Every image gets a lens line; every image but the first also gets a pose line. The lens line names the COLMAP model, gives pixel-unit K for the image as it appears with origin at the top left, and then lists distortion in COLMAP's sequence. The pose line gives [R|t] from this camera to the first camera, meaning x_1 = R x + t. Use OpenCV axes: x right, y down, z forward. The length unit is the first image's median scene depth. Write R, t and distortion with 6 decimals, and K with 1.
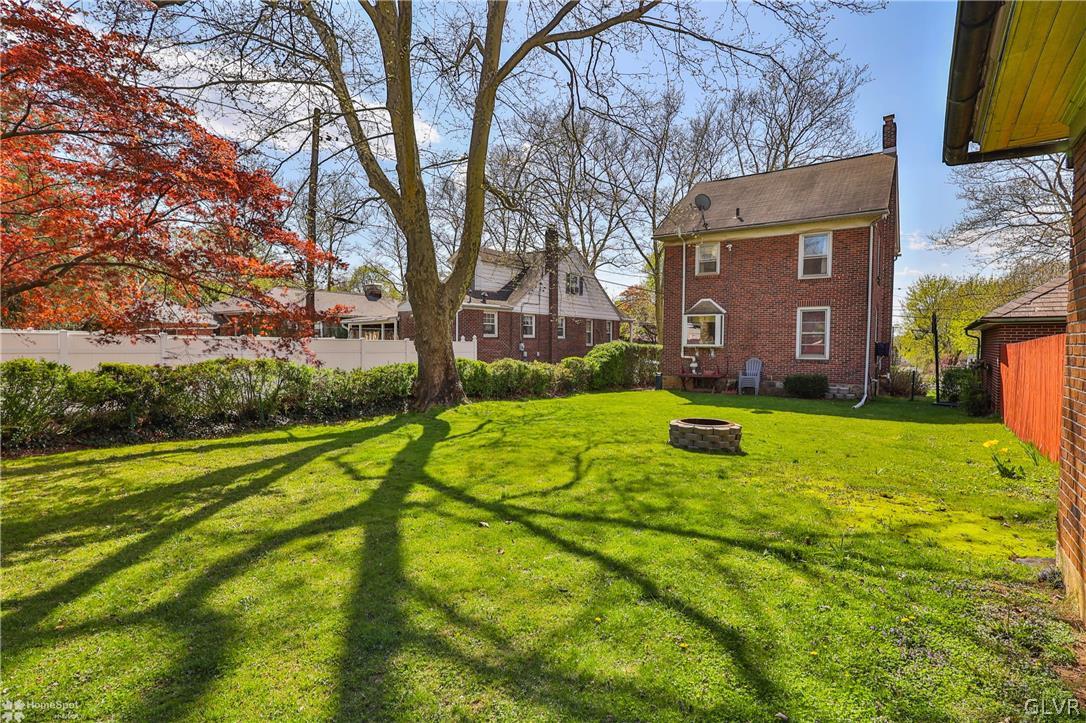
lens RADIAL K [[540.5, 0, 536.0], [0, 540.5, 355.7], [0, 0, 1]] dist [-0.001593, 0.000232]
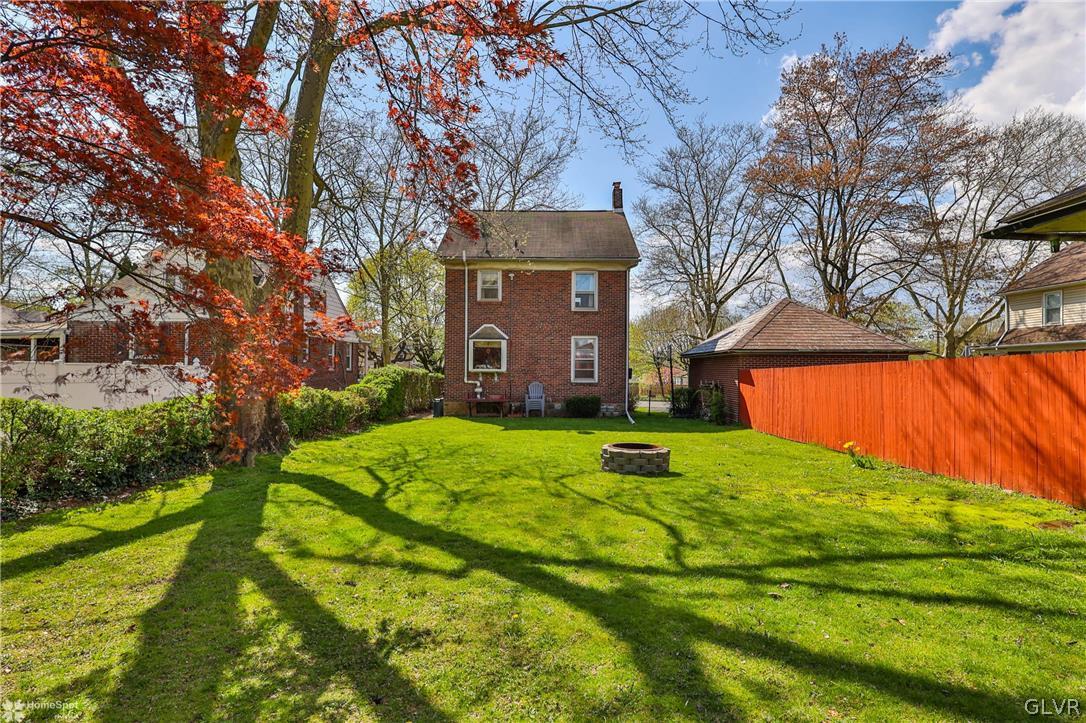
lens RADIAL K [[540.5, 0, 536.0], [0, 540.5, 355.7], [0, 0, 1]] dist [-0.001593, 0.000232]
pose [[0.816198, 0.013528, 0.577614, -0.215030], [0.011853, 0.999123, -0.040149, -0.004839], [-0.577650, 0.039616, 0.815322, 0.132139]]
